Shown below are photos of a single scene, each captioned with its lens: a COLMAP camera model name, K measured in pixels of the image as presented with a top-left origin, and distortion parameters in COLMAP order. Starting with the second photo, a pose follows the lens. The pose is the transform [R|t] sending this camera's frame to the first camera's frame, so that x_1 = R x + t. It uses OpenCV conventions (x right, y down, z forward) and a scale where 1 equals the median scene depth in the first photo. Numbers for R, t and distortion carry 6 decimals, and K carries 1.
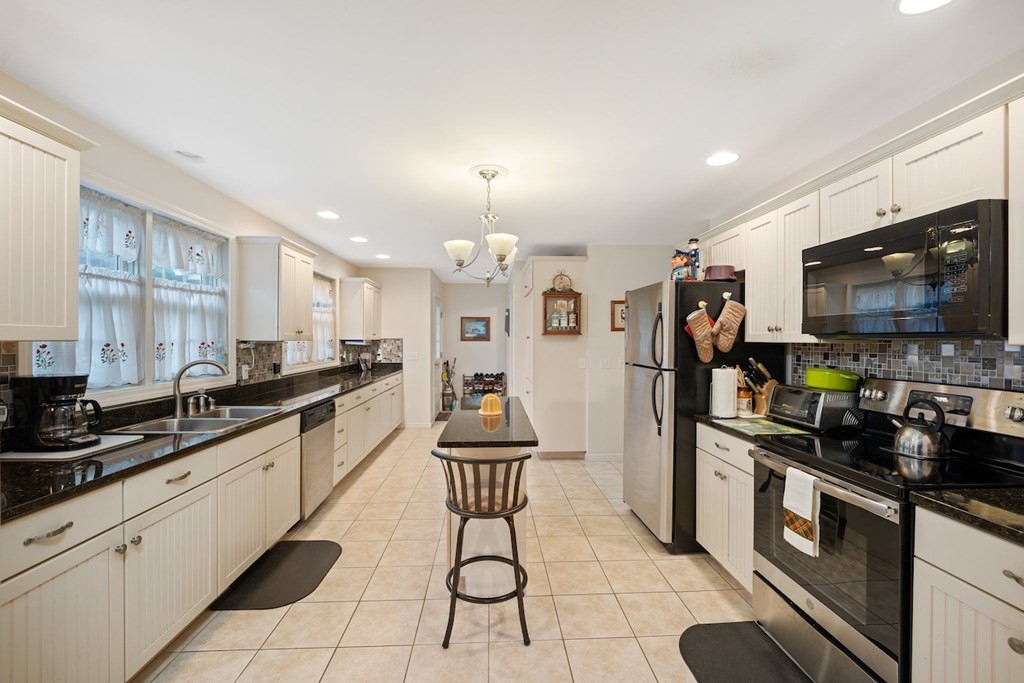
lens RADIAL K [[417.5, 0, 515.1], [0, 417.5, 340.7], [0, 0, 1]] dist [-0.002805, -0.000180]
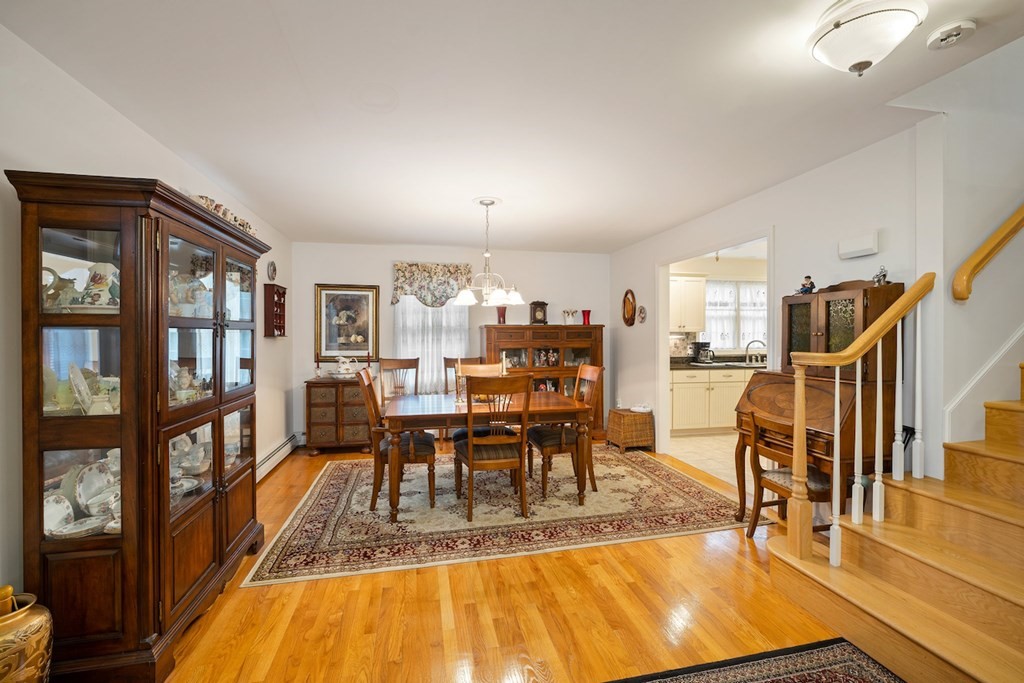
lens RADIAL K [[442.7, 0, 513.0], [0, 442.7, 337.7], [0, 0, 1]] dist [-0.012149, -0.000119]
pose [[0.162965, 0.006196, -0.986612, 1.484060], [-0.000463, 0.999981, 0.006203, 0.017439], [0.986632, -0.000555, 0.162965, -0.755430]]
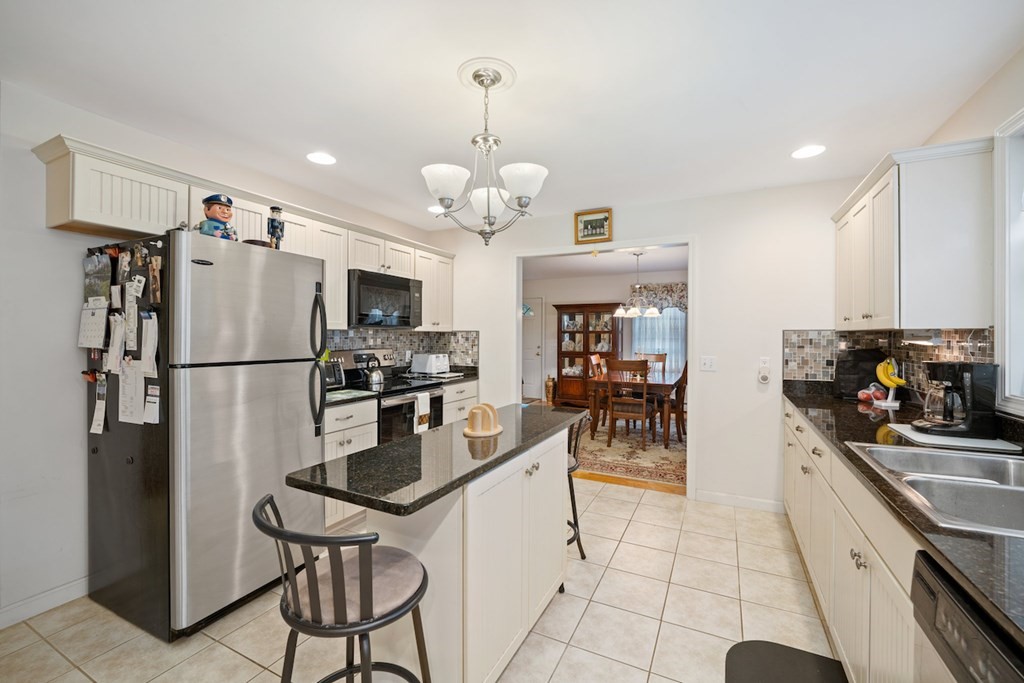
lens RADIAL K [[417.5, 0, 515.1], [0, 417.5, 340.7], [0, 0, 1]] dist [-0.002805, -0.000180]
pose [[-0.866848, -0.010974, 0.498452, -0.446810], [-0.003106, 0.999857, 0.016612, 0.013886], [-0.498563, 0.012852, -0.866758, 1.581392]]
